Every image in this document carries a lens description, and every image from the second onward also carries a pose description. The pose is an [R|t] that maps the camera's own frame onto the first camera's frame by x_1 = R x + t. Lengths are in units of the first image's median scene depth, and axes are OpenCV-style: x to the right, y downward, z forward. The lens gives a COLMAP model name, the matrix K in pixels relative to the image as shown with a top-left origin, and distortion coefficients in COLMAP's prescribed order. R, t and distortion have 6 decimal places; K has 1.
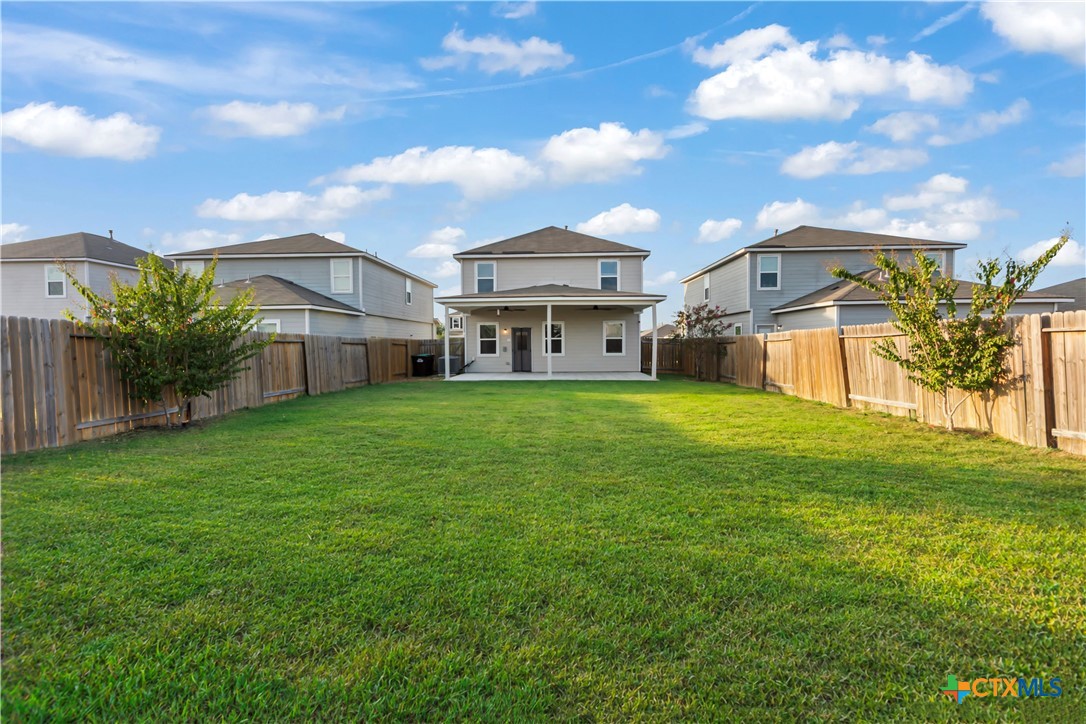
lens RADIAL K [[501.6, 0, 539.7], [0, 501.6, 366.8], [0, 0, 1]] dist [0.008473, -0.000471]
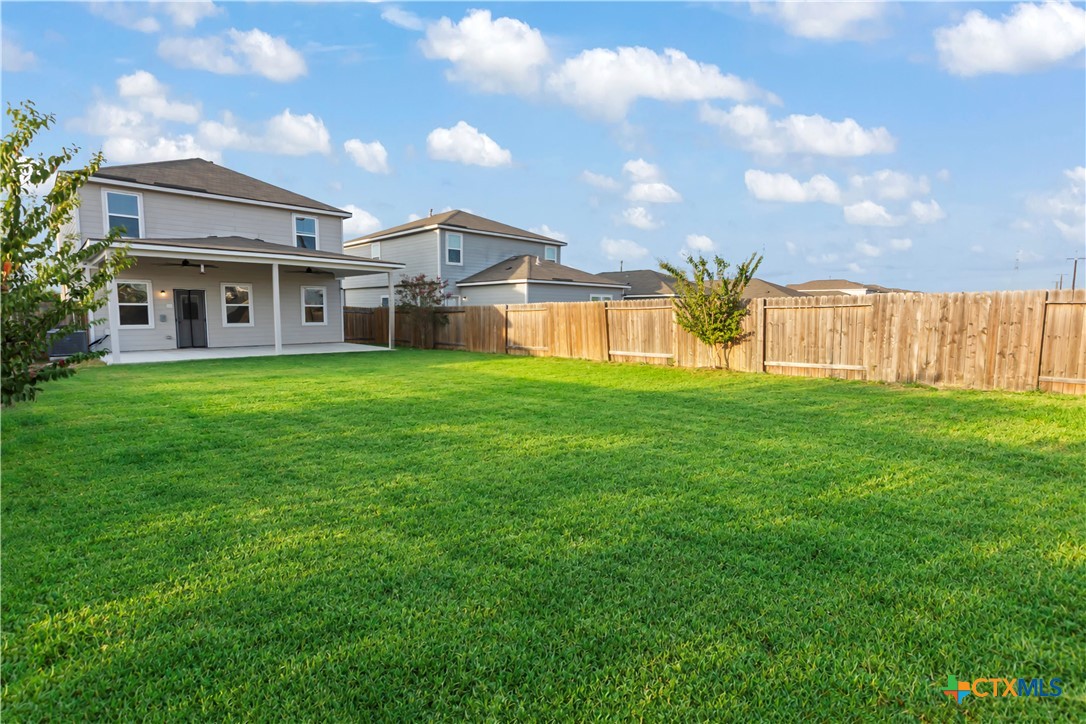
lens RADIAL K [[501.6, 0, 533.4], [0, 501.6, 355.9], [0, 0, 1]] dist [0.008473, -0.000471]
pose [[0.681382, -0.055875, 0.729792, -0.293902], [0.026910, 0.998320, 0.051309, -0.004241], [-0.731433, -0.015322, 0.681741, 0.128953]]
